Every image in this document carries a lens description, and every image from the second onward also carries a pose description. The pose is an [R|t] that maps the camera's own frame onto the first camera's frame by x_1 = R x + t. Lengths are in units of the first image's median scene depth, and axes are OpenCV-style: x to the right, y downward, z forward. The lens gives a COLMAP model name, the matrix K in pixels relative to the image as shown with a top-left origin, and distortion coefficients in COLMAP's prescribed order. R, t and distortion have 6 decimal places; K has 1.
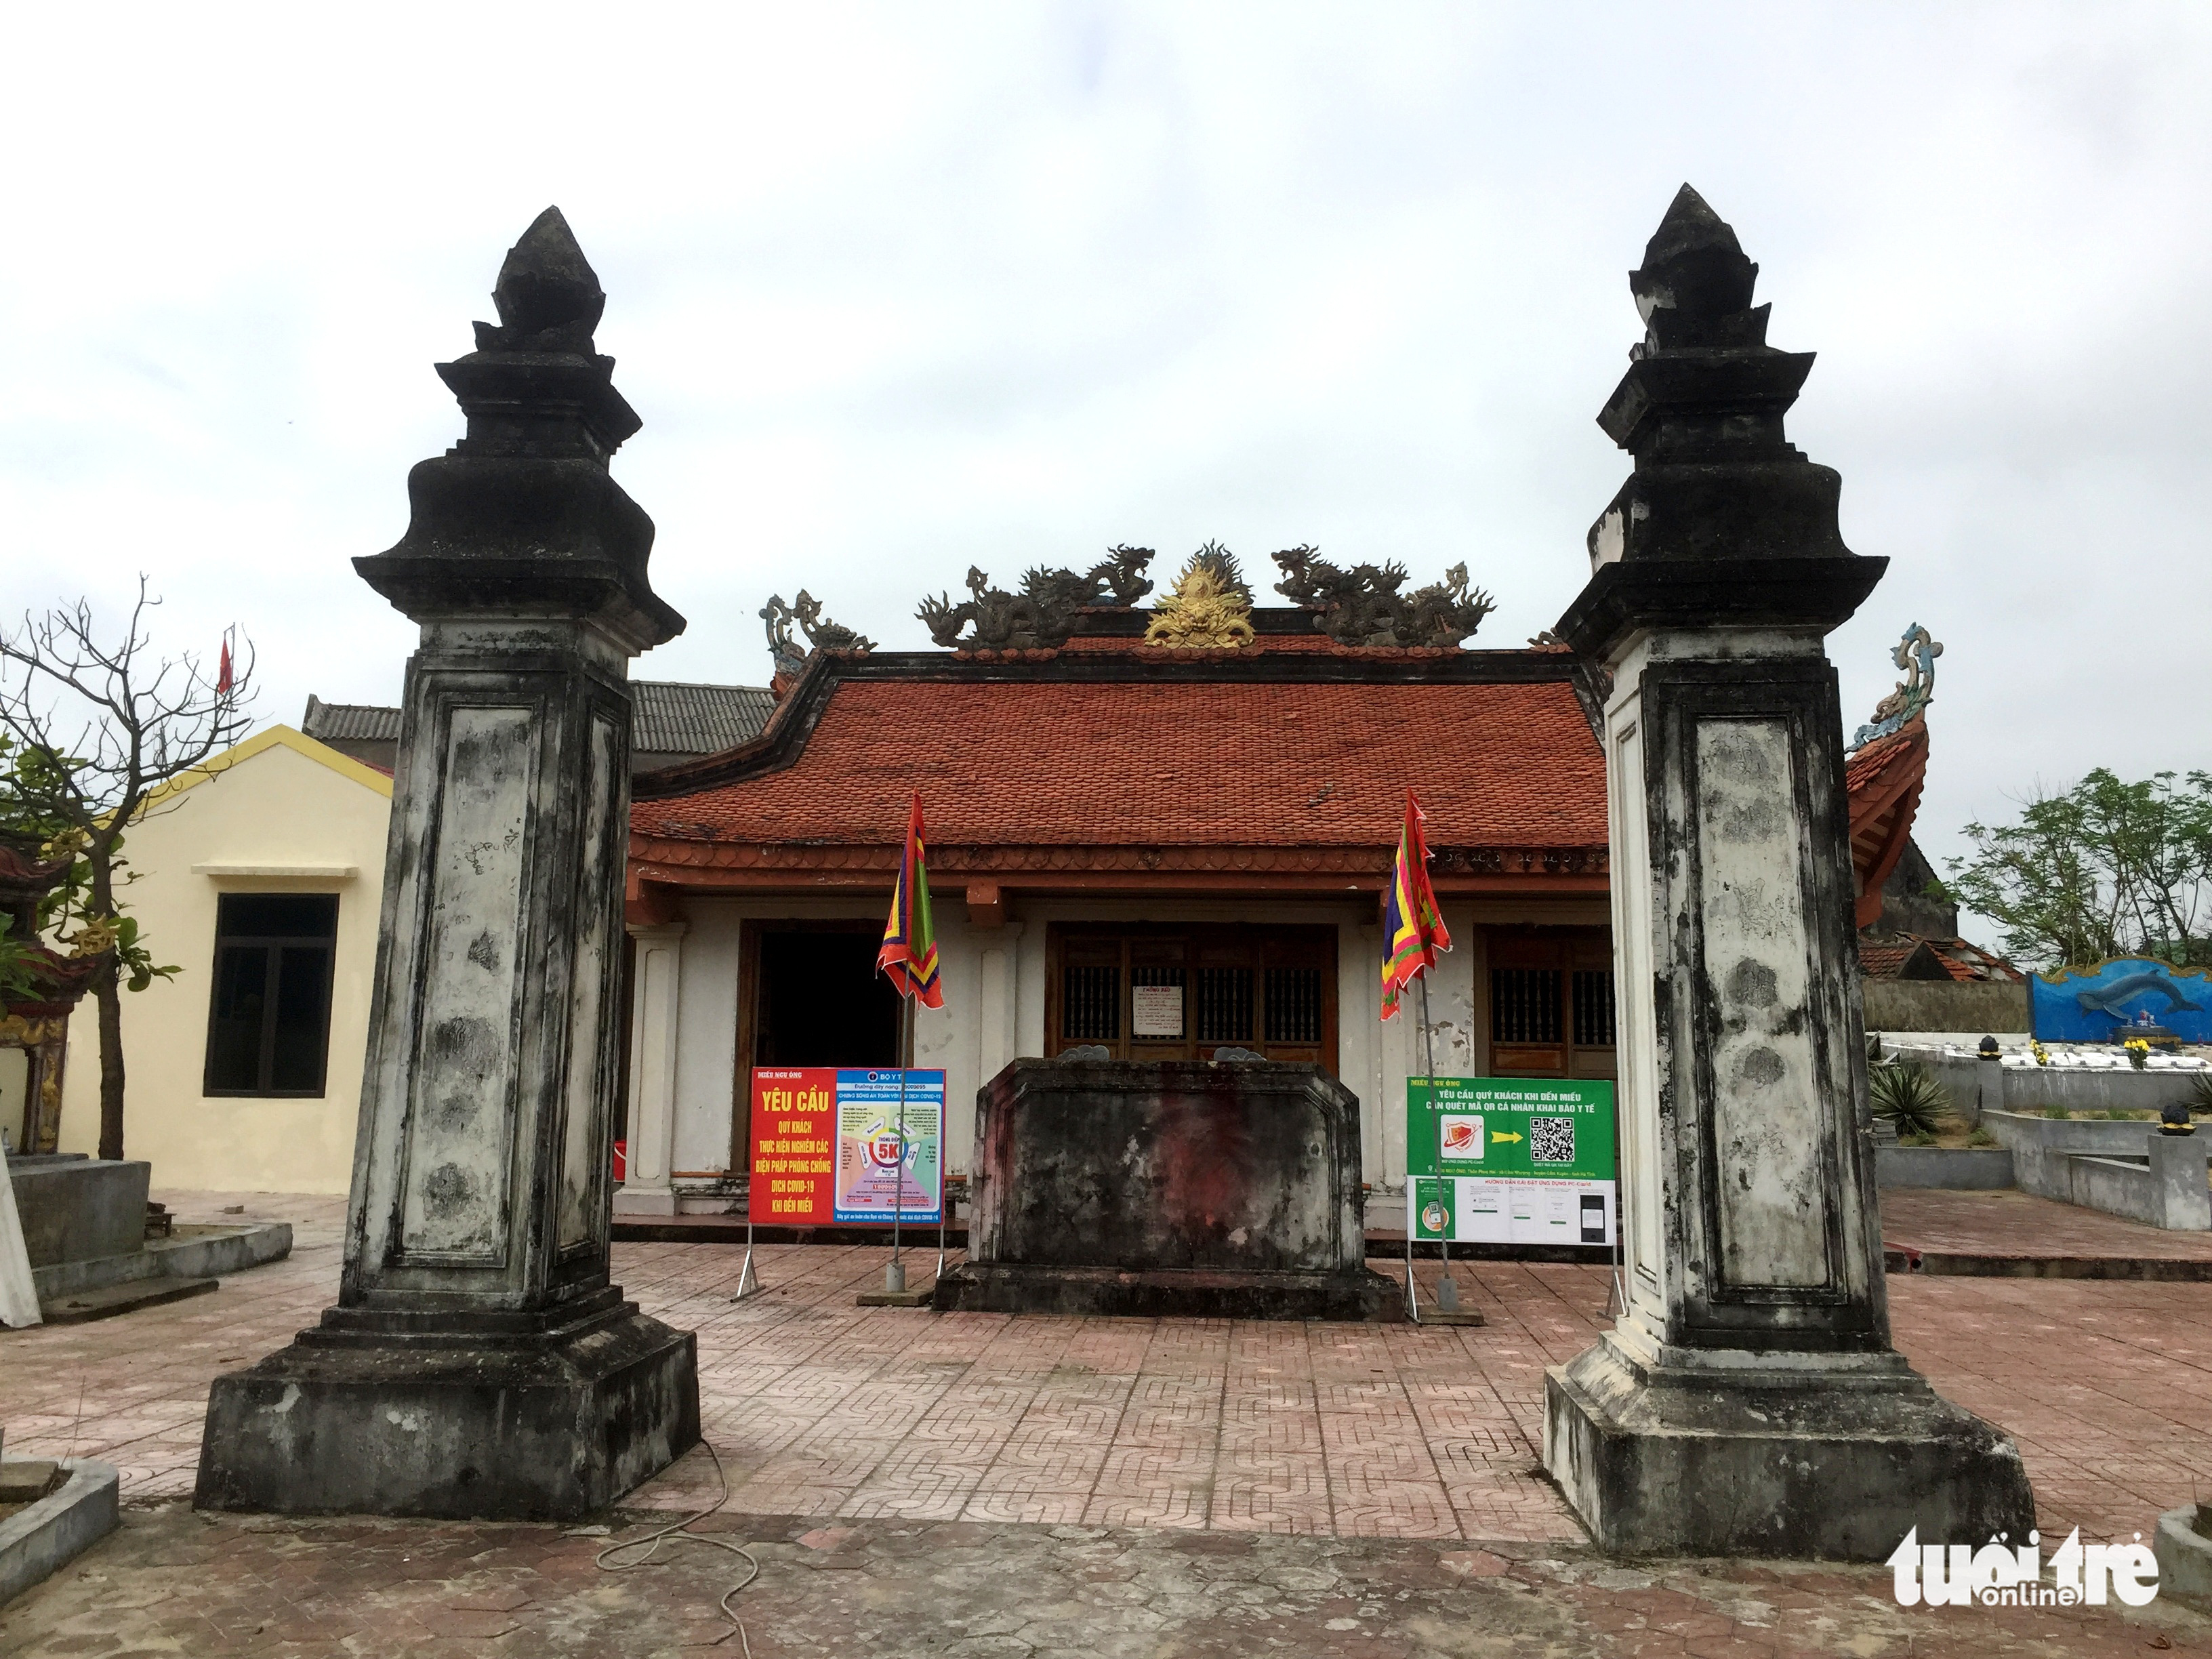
lens RADIAL K [[1867.8, 0, 1104.7], [0, 1867.8, 749.6], [0, 0, 1]] dist [0.099203, -0.106164]
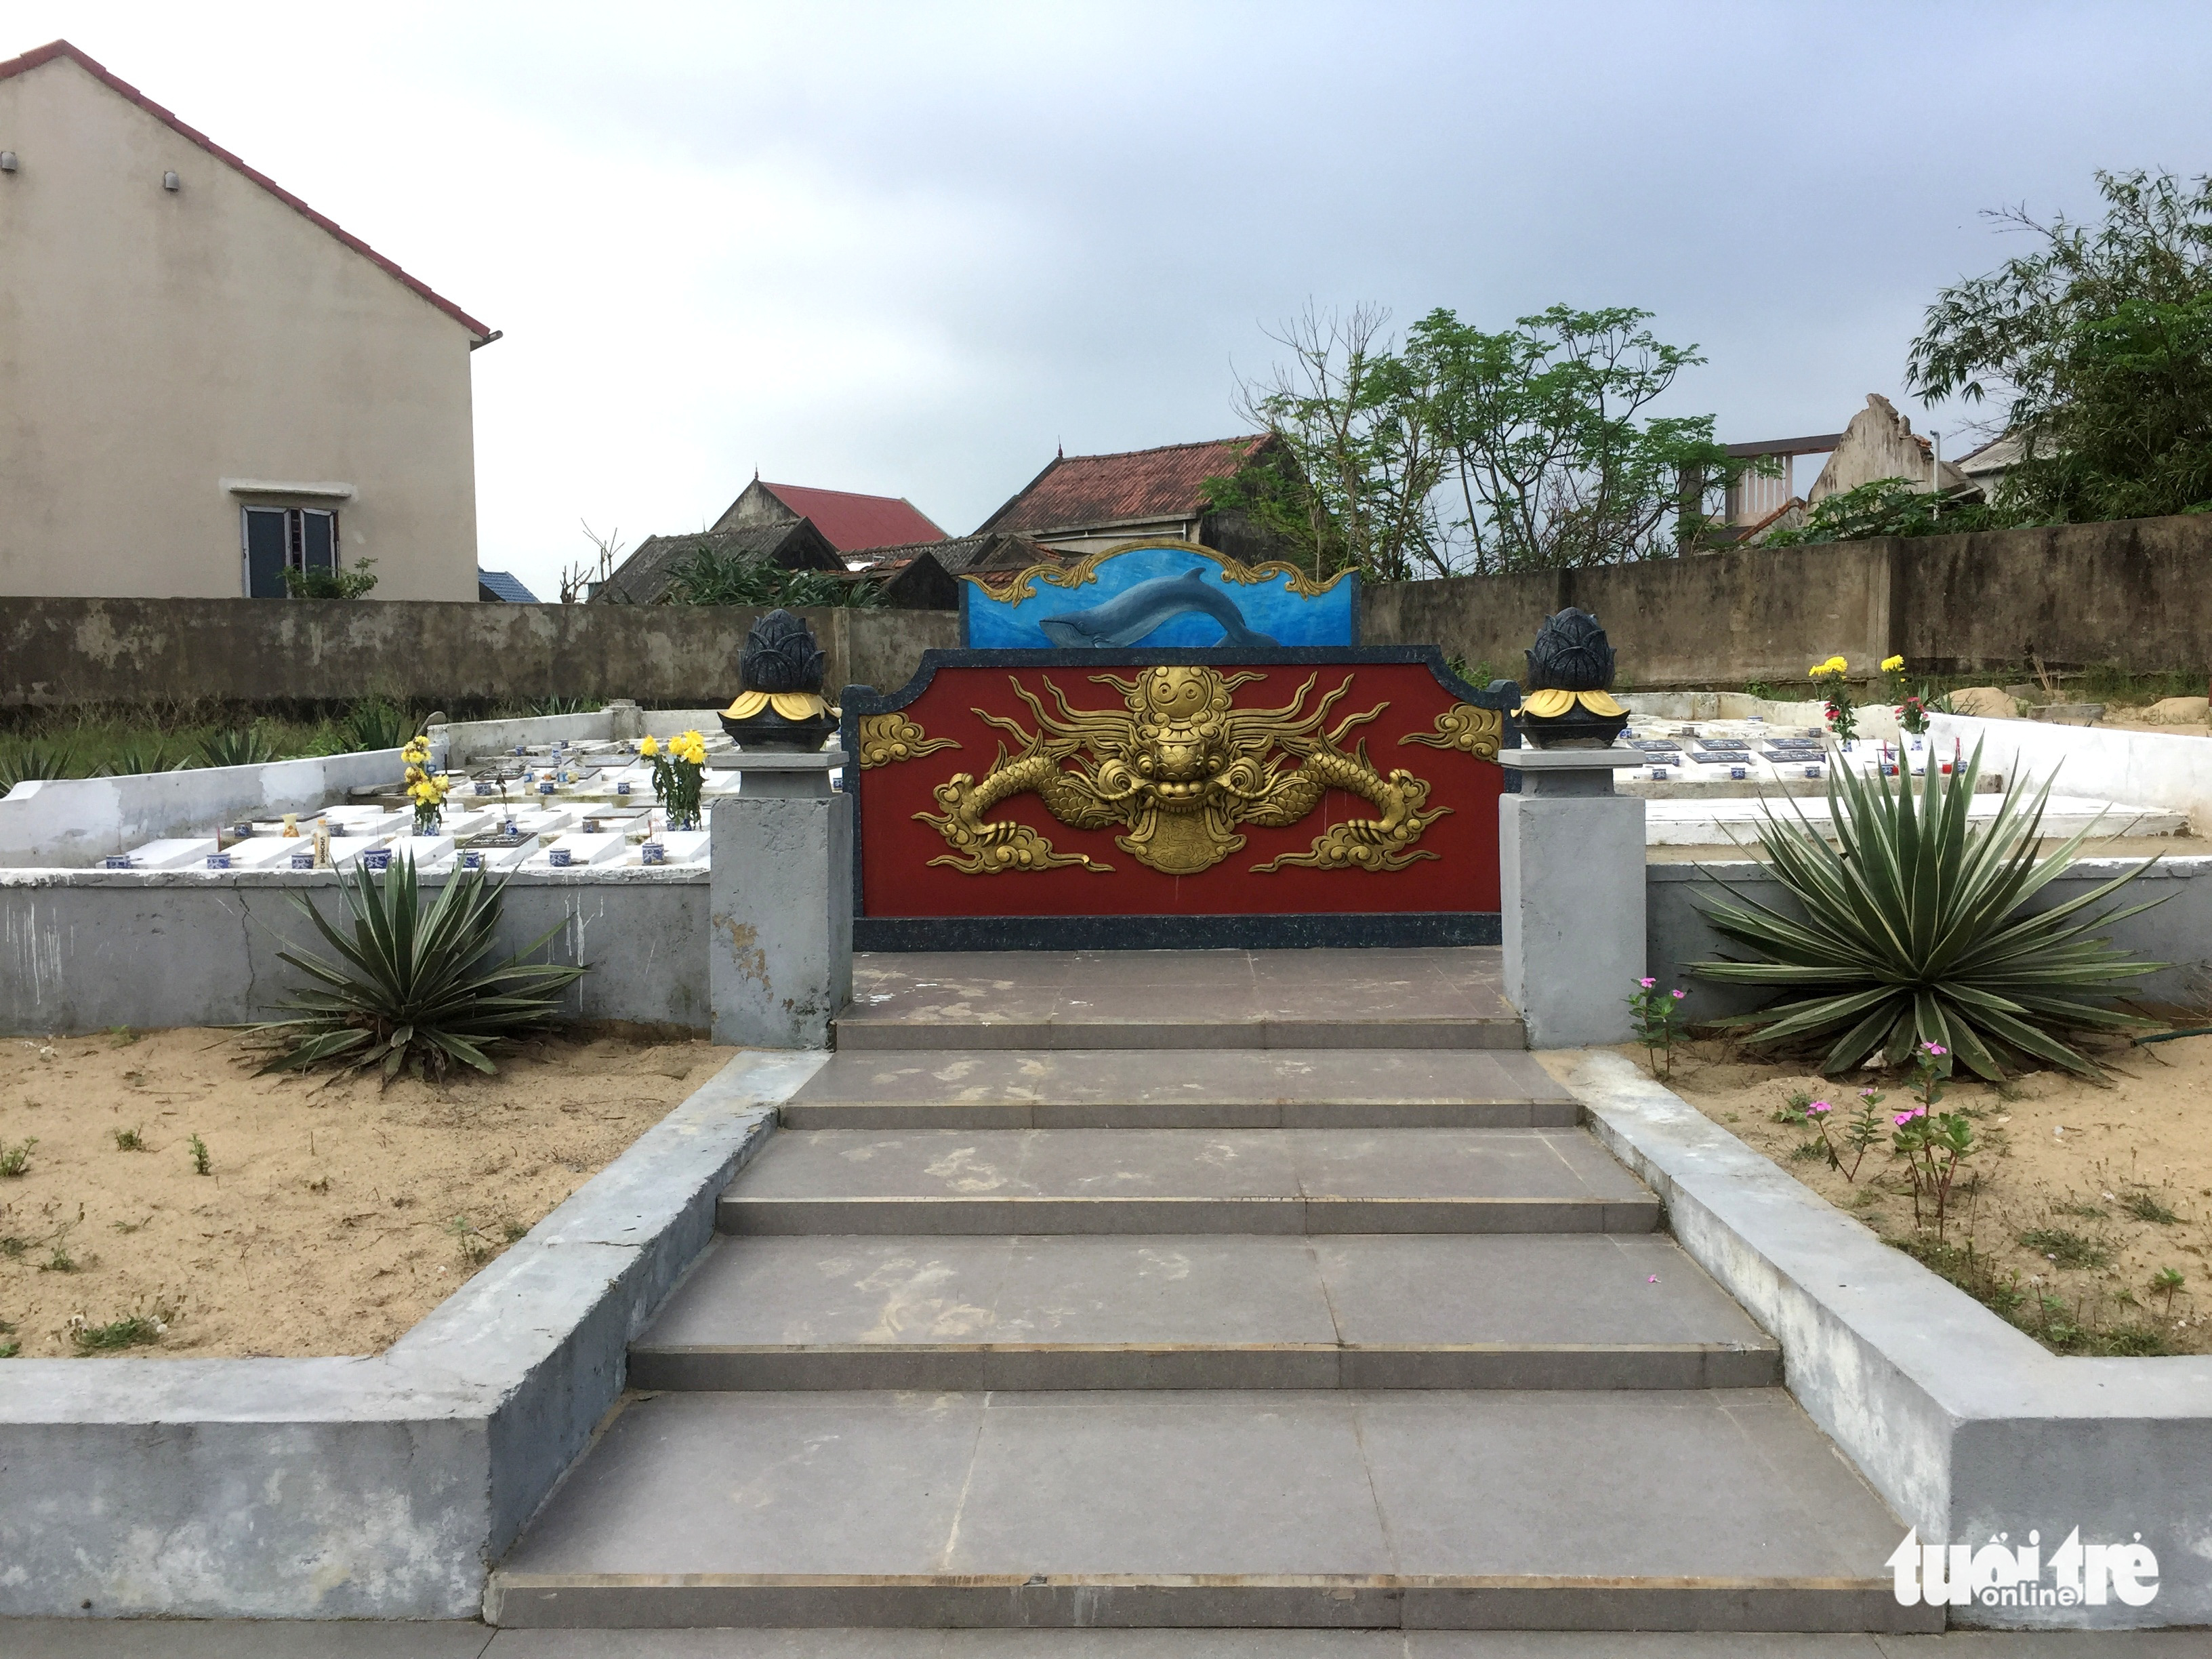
lens RADIAL K [[1891.7, 0, 1107.1], [0, 1891.7, 806.7], [0, 0, 1]] dist [0.084786, -0.119470]
pose [[0.981927, -0.031485, 0.186620, 0.372736], [-0.006768, 0.979593, 0.200879, 0.066580], [-0.189137, -0.198512, 0.961676, 0.450049]]
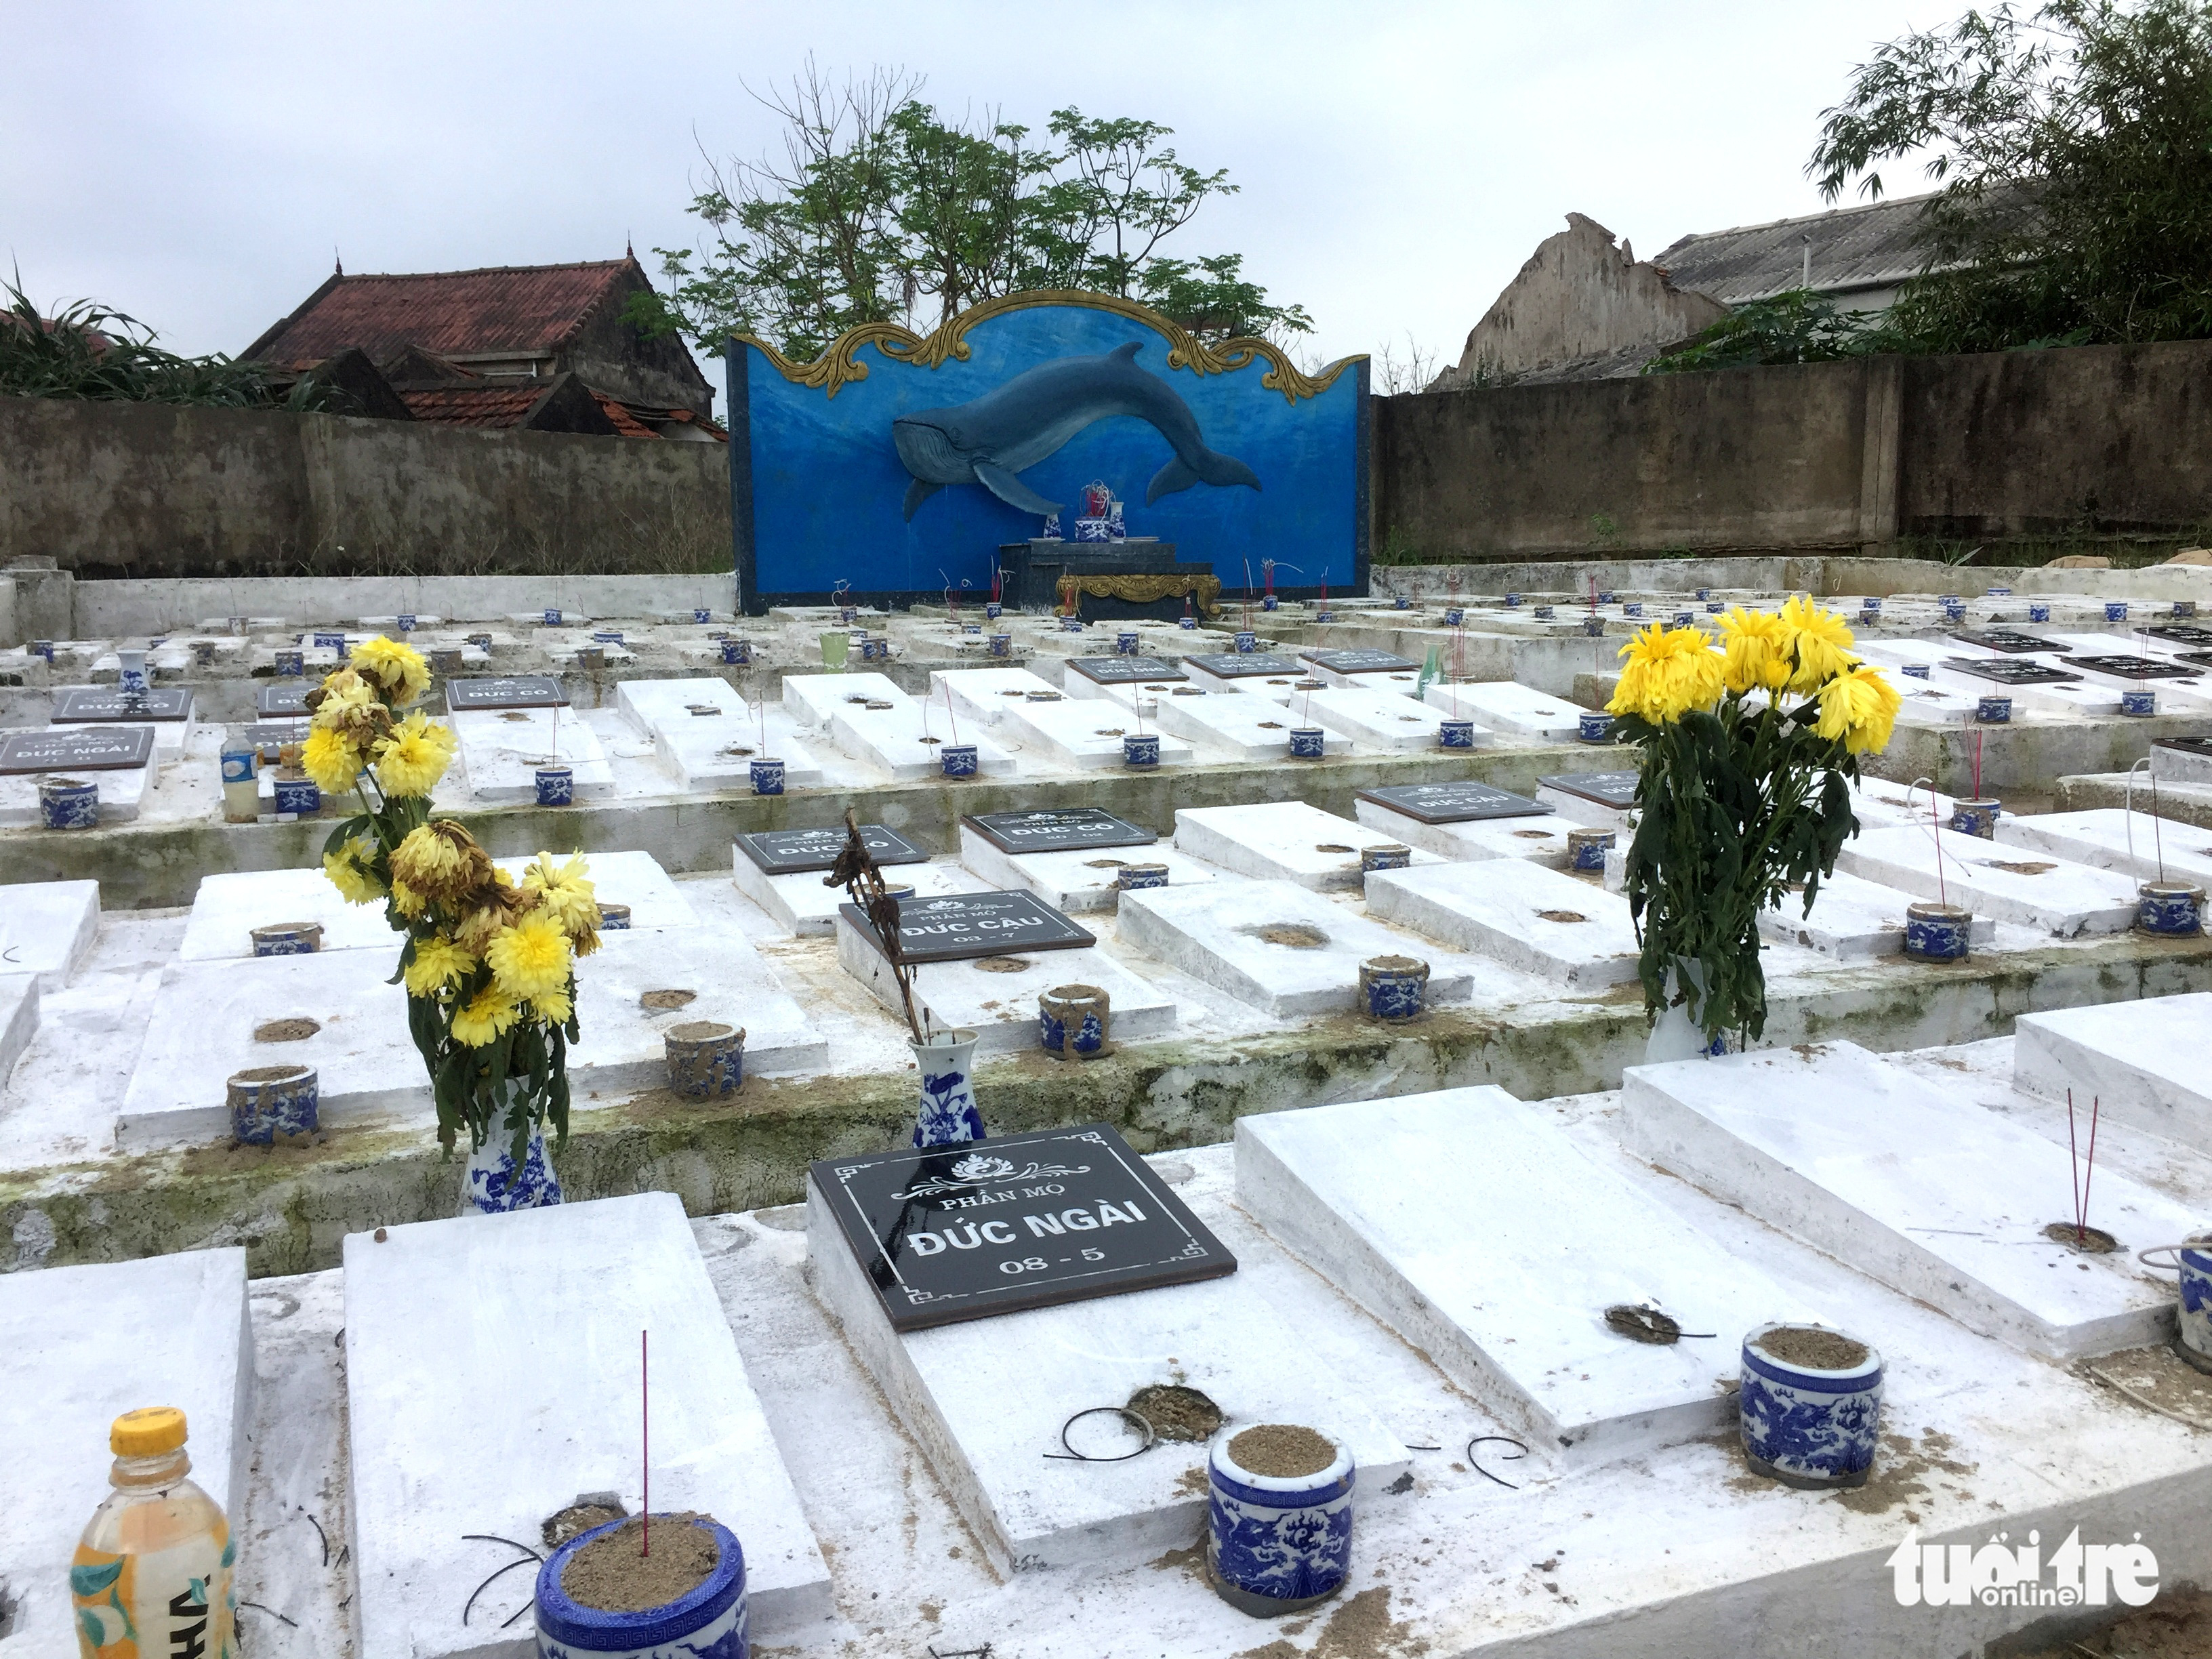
lens RADIAL K [[1891.7, 0, 1107.1], [0, 1891.7, 806.7], [0, 0, 1]] dist [0.084786, -0.119470]
pose [[0.826501, -0.085126, 0.556462, 0.325515], [-0.063783, 0.967974, 0.242814, 0.097226], [-0.559311, -0.236179, 0.794601, 0.646113]]
